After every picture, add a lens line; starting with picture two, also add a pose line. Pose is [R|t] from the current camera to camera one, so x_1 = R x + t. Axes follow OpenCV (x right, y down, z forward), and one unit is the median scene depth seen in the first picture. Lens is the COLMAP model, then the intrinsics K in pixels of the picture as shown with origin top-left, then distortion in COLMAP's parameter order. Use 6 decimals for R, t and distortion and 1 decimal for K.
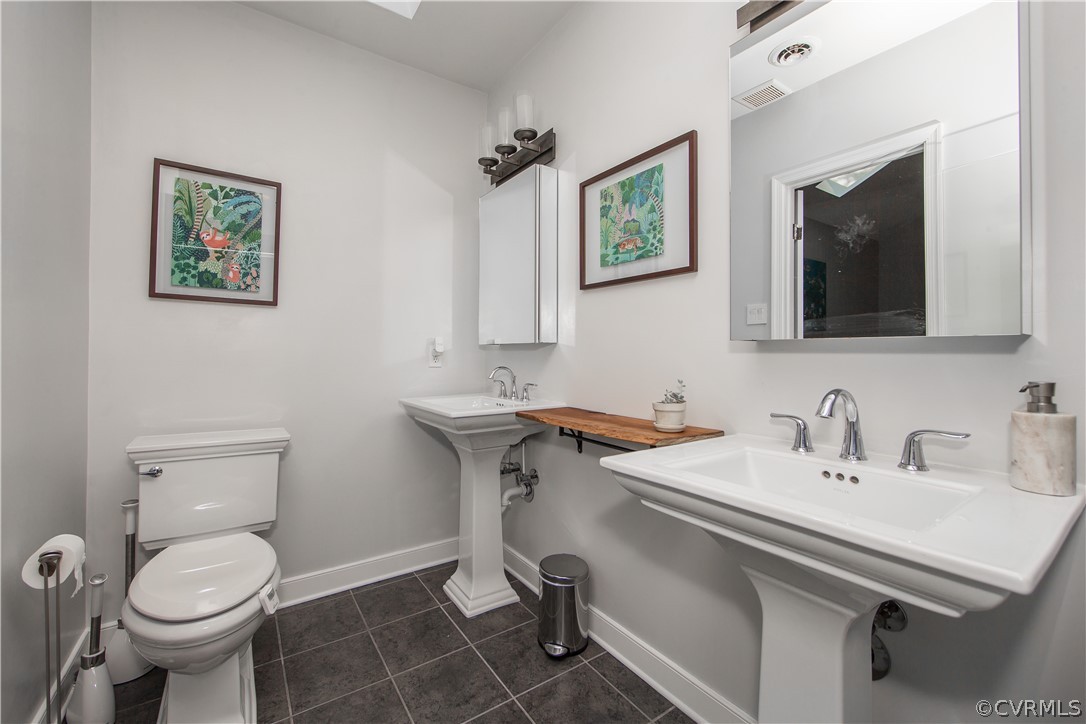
lens RADIAL K [[442.0, 0, 541.4], [0, 442.0, 352.6], [0, 0, 1]] dist [-0.013790, 0.002603]
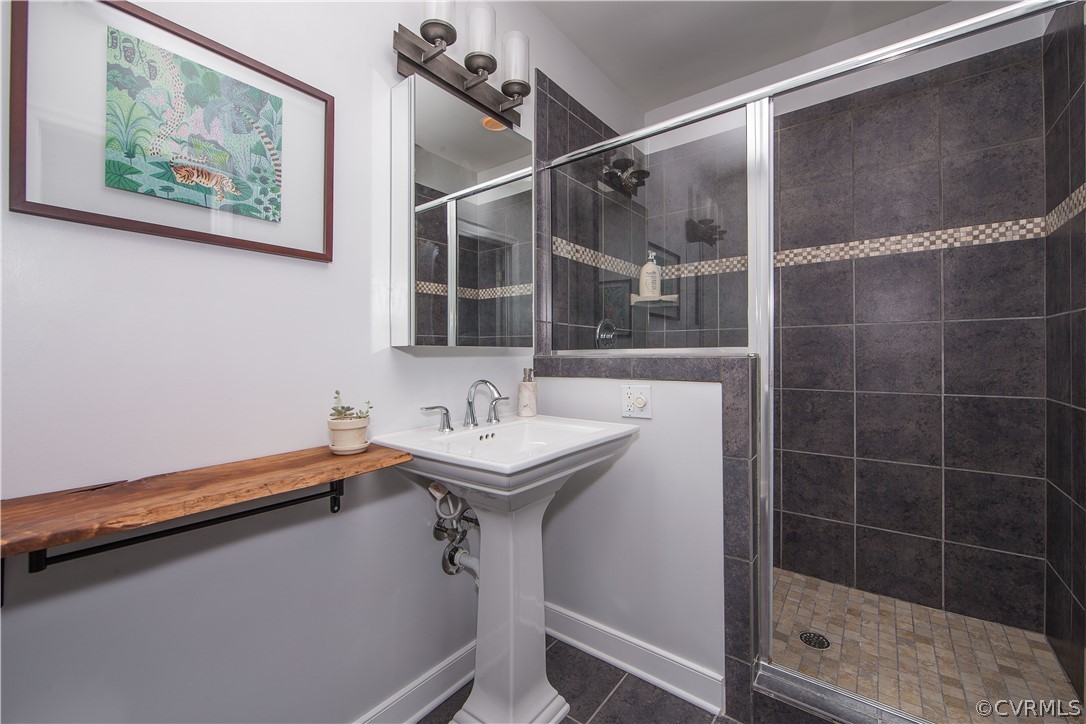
lens RADIAL K [[442.0, 0, 542.1], [0, 442.0, 357.0], [0, 0, 1]] dist [-0.013790, 0.002603]
pose [[-0.284523, -0.007580, 0.958639, -0.532369], [0.002788, 0.999958, 0.008734, -0.006242], [-0.958665, 0.005158, -0.284489, 0.770050]]
